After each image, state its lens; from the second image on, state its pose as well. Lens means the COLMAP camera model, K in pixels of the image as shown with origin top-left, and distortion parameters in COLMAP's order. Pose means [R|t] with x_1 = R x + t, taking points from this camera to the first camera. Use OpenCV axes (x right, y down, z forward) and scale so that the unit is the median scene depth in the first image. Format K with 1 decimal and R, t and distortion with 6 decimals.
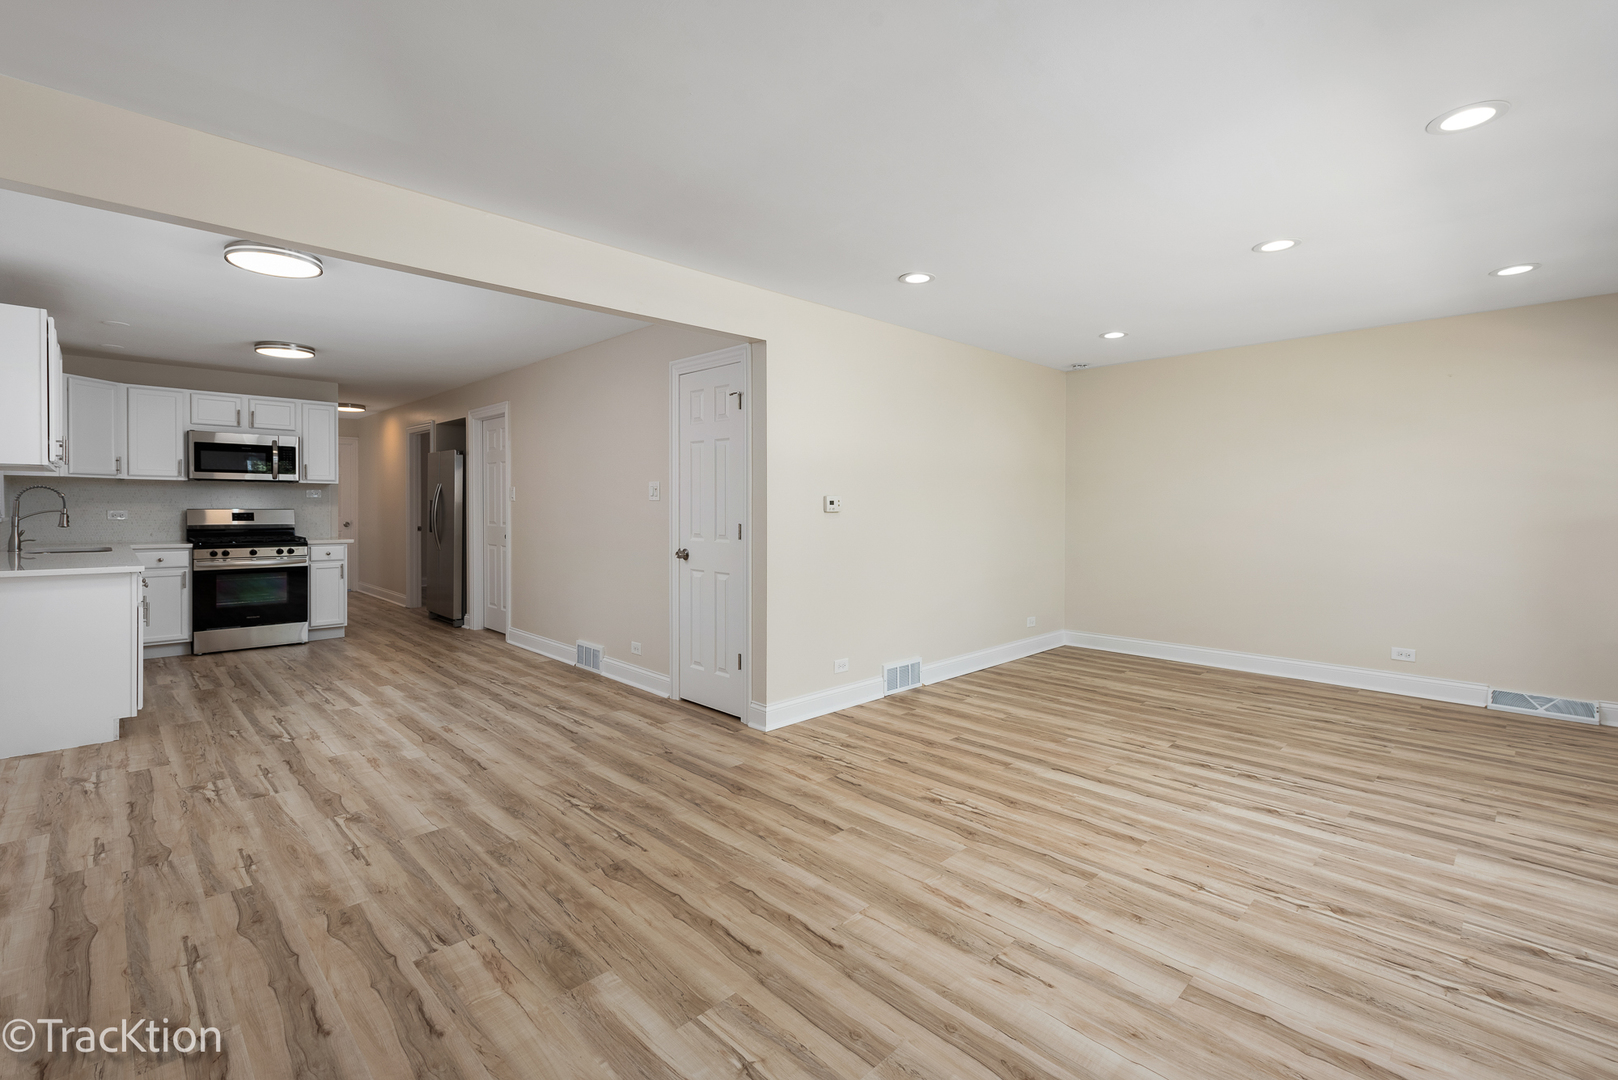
lens RADIAL K [[718.0, 0, 814.2], [0, 718.0, 505.7], [0, 0, 1]] dist [0.012948, -0.003826]
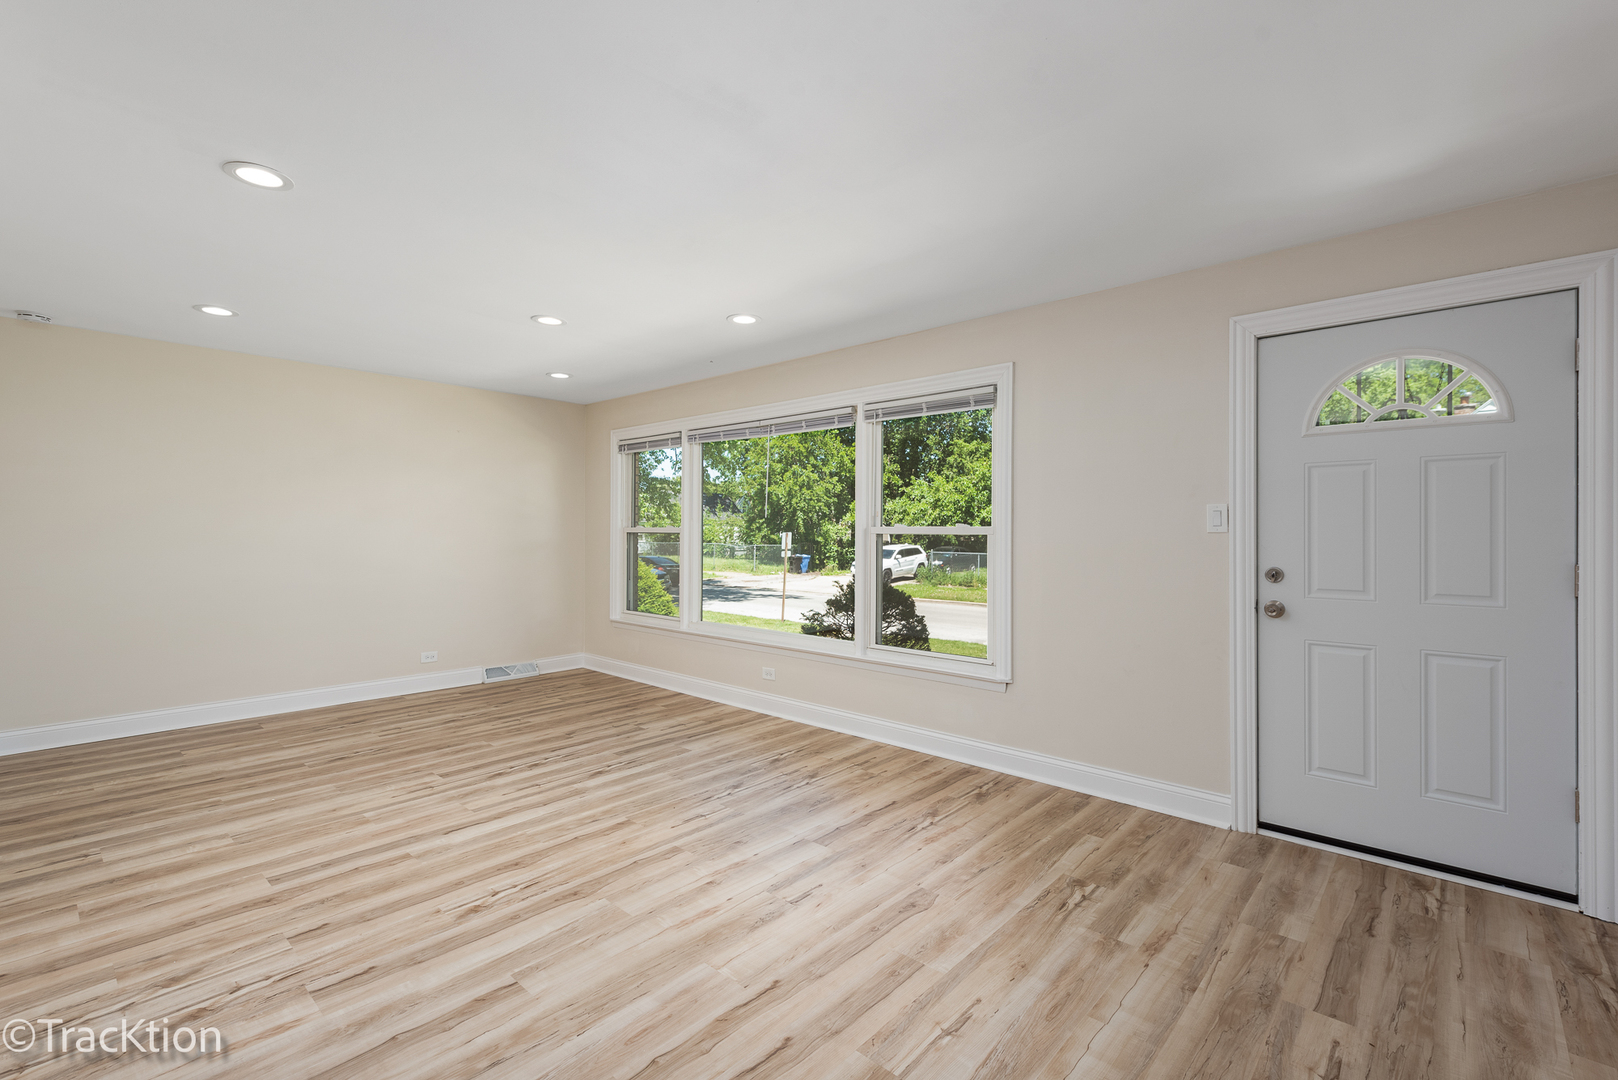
lens RADIAL K [[718.0, 0, 814.2], [0, 718.0, 505.7], [0, 0, 1]] dist [0.012948, -0.003826]
pose [[-0.058859, 0.036594, 0.997595, -0.675020], [-0.000106, 0.999328, -0.036664, -0.001371], [-0.998266, -0.002263, -0.058816, 0.698627]]
